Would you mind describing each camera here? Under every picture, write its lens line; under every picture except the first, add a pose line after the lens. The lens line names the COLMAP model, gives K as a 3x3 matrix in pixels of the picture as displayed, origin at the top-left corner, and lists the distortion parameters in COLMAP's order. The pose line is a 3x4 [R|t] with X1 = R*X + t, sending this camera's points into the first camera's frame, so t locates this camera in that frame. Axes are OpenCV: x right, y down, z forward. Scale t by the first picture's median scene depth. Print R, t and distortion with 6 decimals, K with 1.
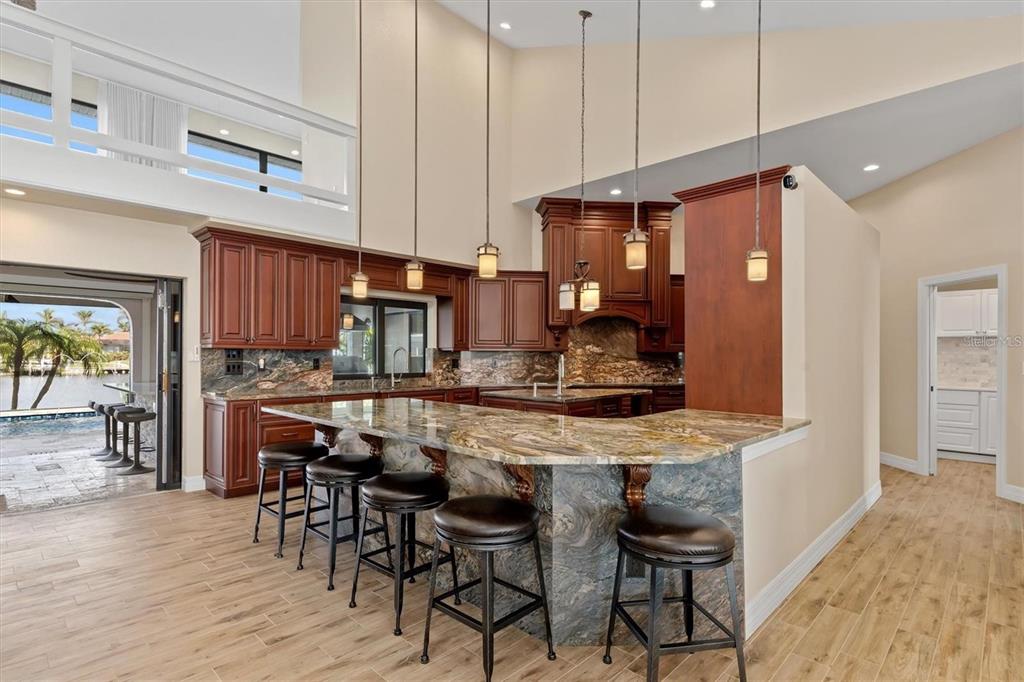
lens RADIAL K [[507.8, 0, 505.7], [0, 507.8, 360.6], [0, 0, 1]] dist [0.015016, -0.009580]
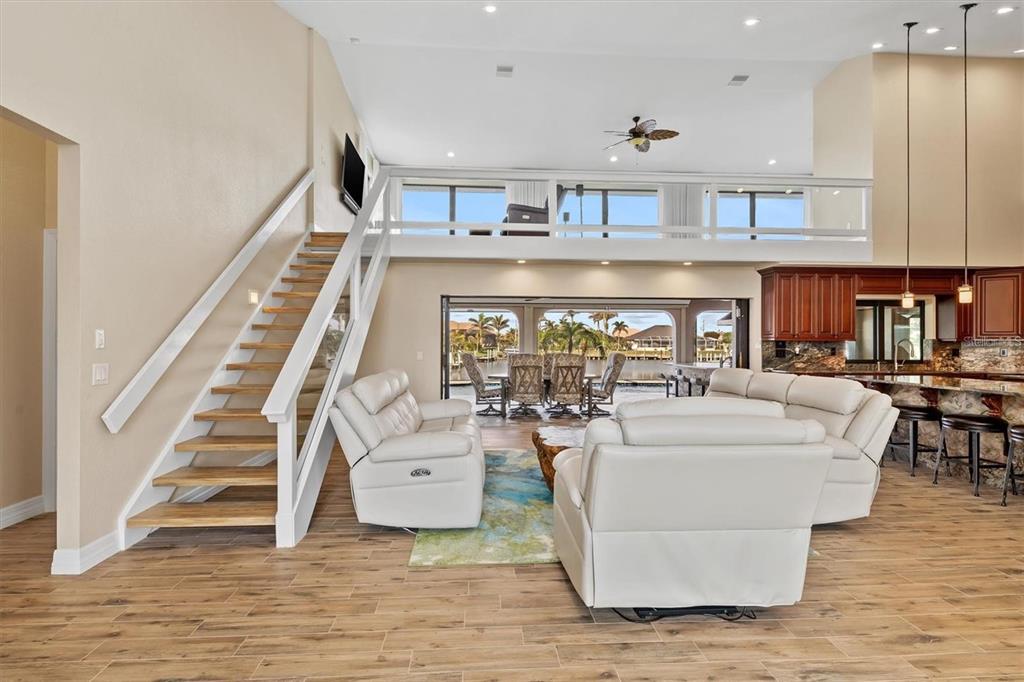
lens RADIAL K [[507.8, 0, 510.5], [0, 507.8, 341.3], [0, 0, 1]] dist [0.015016, -0.009580]
pose [[0.744078, -0.004489, -0.668078, -0.097386], [-0.007535, 0.999857, -0.015110, 0.007167], [0.668051, 0.016277, 0.743938, -0.641752]]
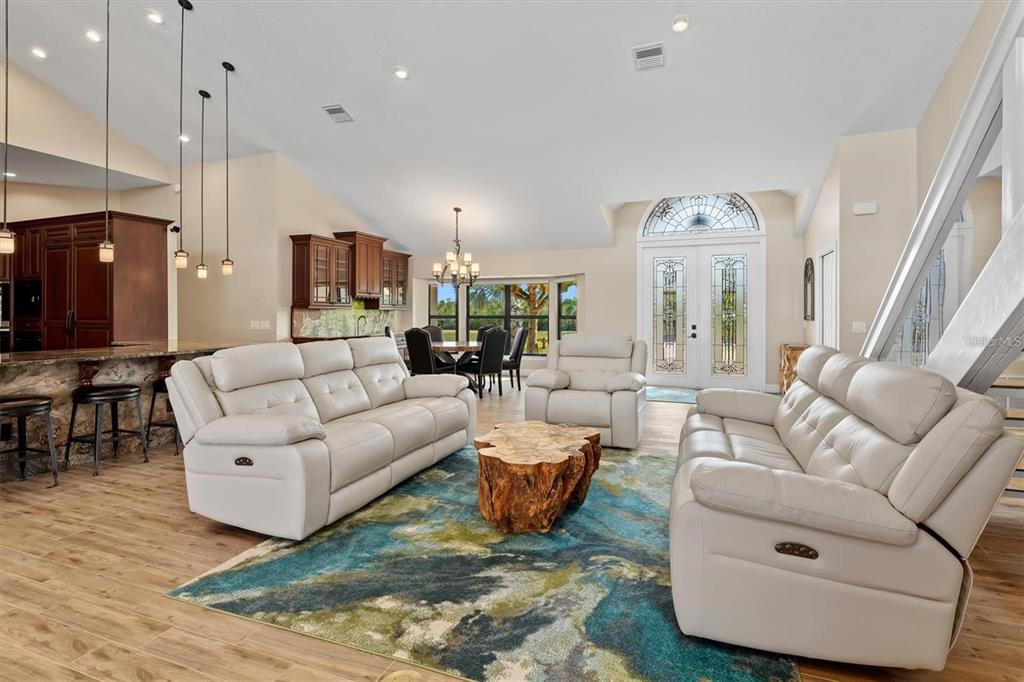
lens RADIAL K [[506.6, 0, 514.6], [0, 506.6, 315.2], [0, 0, 1]] dist [0.001029, -0.001481]
pose [[-0.395741, -0.005279, 0.918347, -1.092617], [0.009004, 0.999913, 0.009627, 0.001685], [-0.918318, 0.012078, -0.395659, 0.292327]]
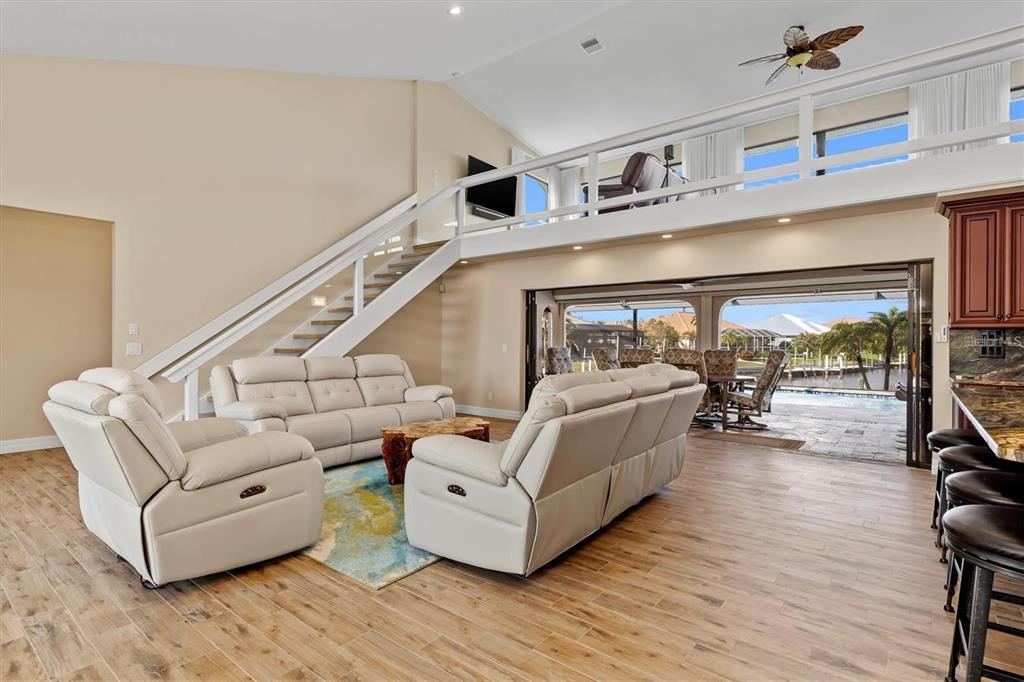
lens RADIAL K [[506.6, 0, 513.3], [0, 506.6, 338.3], [0, 0, 1]] dist [0.001029, -0.001481]
pose [[0.104638, -0.012150, -0.994436, 0.232136], [-0.017109, 0.999755, -0.014015, 0.018792], [0.994363, 0.018481, 0.104405, 0.074583]]
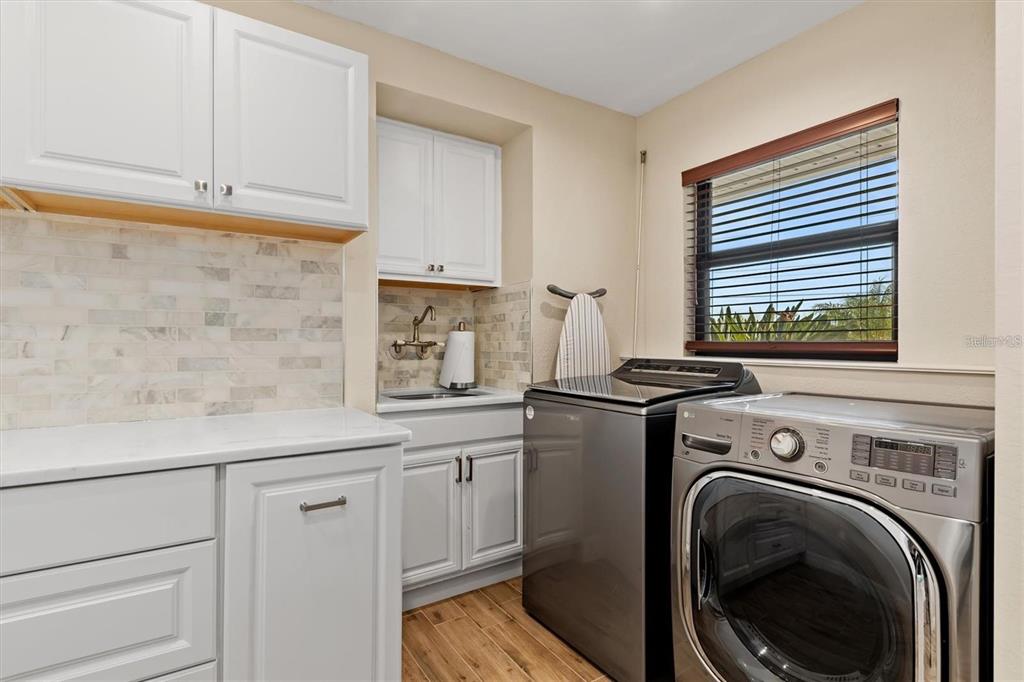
lens RADIAL K [[507.8, 0, 514.7], [0, 507.8, 342.5], [0, 0, 1]] dist [0.015016, -0.009580]
pose [[0.216343, 0.003176, 0.976312, 0.854119], [0.011597, 0.999916, -0.005823, 0.018597], [-0.976248, 0.012582, 0.216288, 0.949106]]
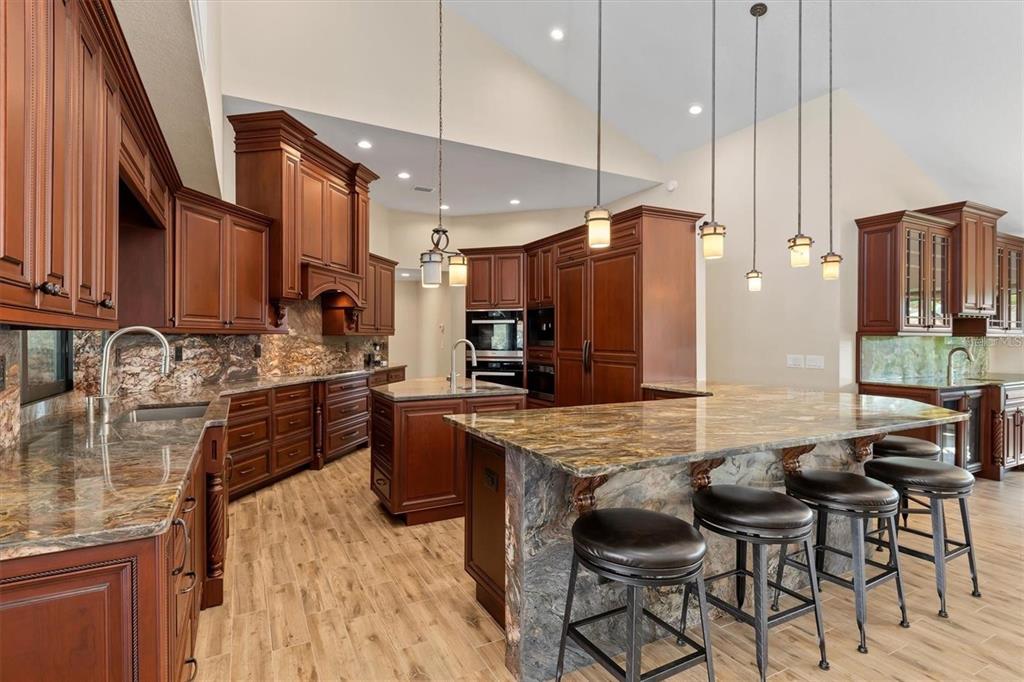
lens RADIAL K [[507.8, 0, 509.4], [0, 507.8, 337.3], [0, 0, 1]] dist [0.015016, -0.009580]
pose [[0.313711, -0.001840, 0.949517, -0.589332], [0.009867, 0.999950, -0.001323, -0.012162], [-0.949467, 0.009784, 0.313713, 0.597387]]
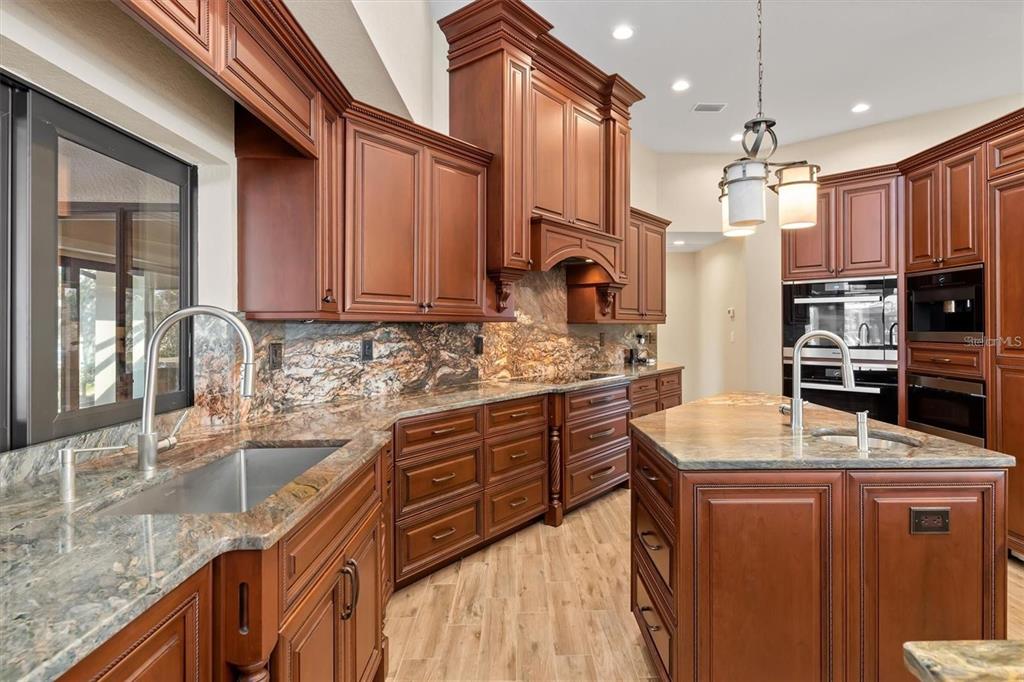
lens RADIAL K [[506.6, 0, 533.6], [0, 506.6, 324.7], [0, 0, 1]] dist [0.001029, -0.001481]
pose [[0.705373, -0.000464, 0.708836, -0.280154], [0.009765, 0.999911, -0.009063, -0.013660], [-0.708769, 0.013314, 0.705315, 0.798062]]
